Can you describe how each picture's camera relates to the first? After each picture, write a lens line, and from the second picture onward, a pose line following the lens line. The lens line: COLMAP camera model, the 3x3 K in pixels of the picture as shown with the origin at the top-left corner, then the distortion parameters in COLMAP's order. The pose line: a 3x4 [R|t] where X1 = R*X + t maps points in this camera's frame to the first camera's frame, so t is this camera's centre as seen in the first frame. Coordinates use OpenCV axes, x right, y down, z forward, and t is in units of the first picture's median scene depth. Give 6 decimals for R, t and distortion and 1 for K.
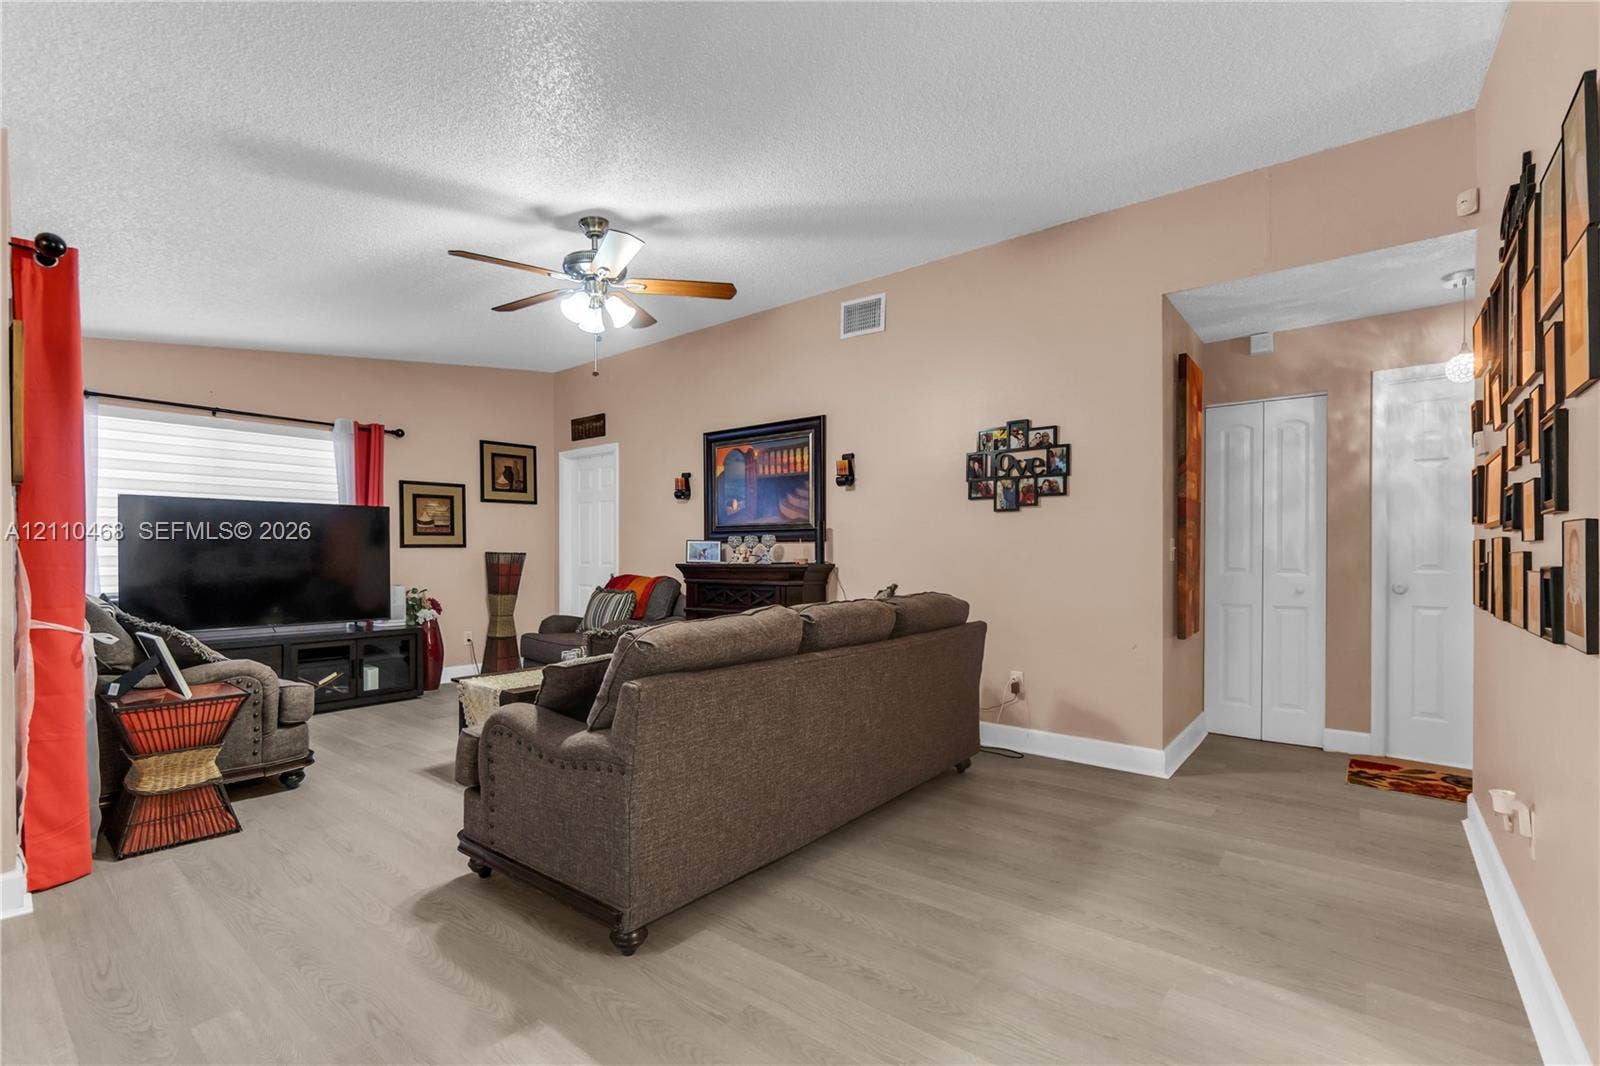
lens RADIAL K [[722.6, 0, 780.9], [0, 722.6, 542.7], [0, 0, 1]] dist [-0.001251, -0.000608]
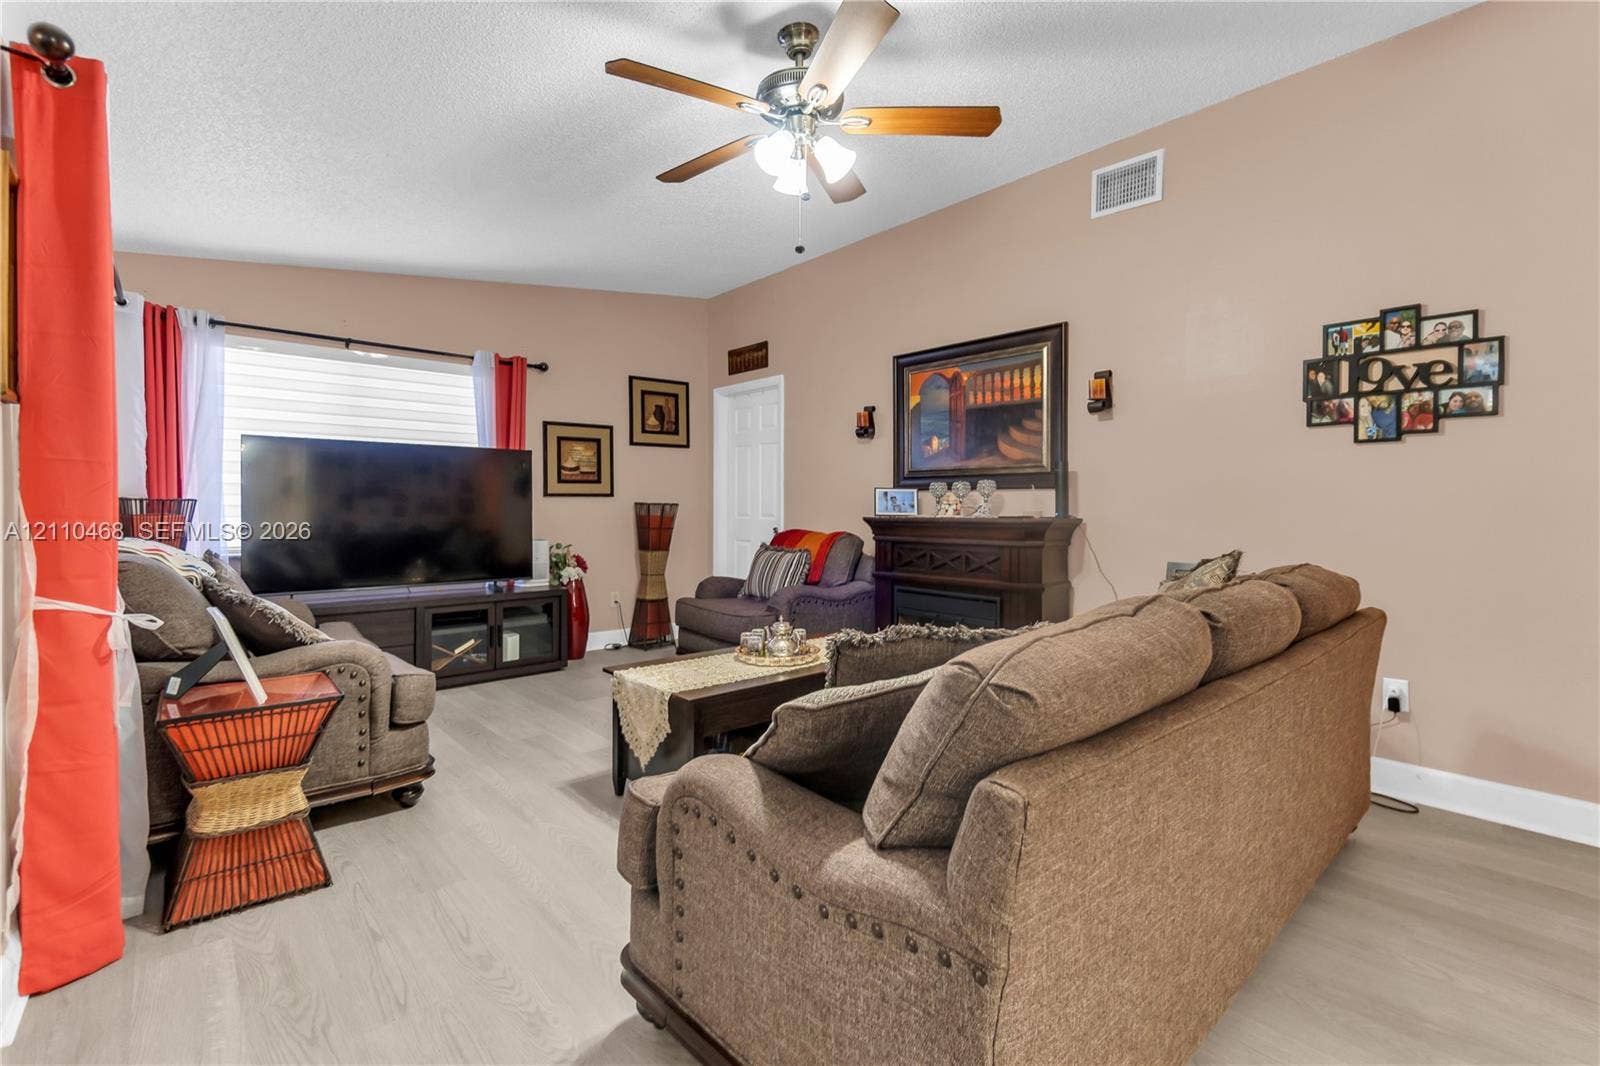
lens RADIAL K [[726.6, 0, 796.6], [0, 726.6, 484.3], [0, 0, 1]] dist [0.001043, 0.000106]
pose [[0.988187, -0.002244, -0.153236, -0.118186], [0.000113, 0.999903, -0.013915, 0.004997], [0.153252, 0.013733, 0.988092, 0.235091]]
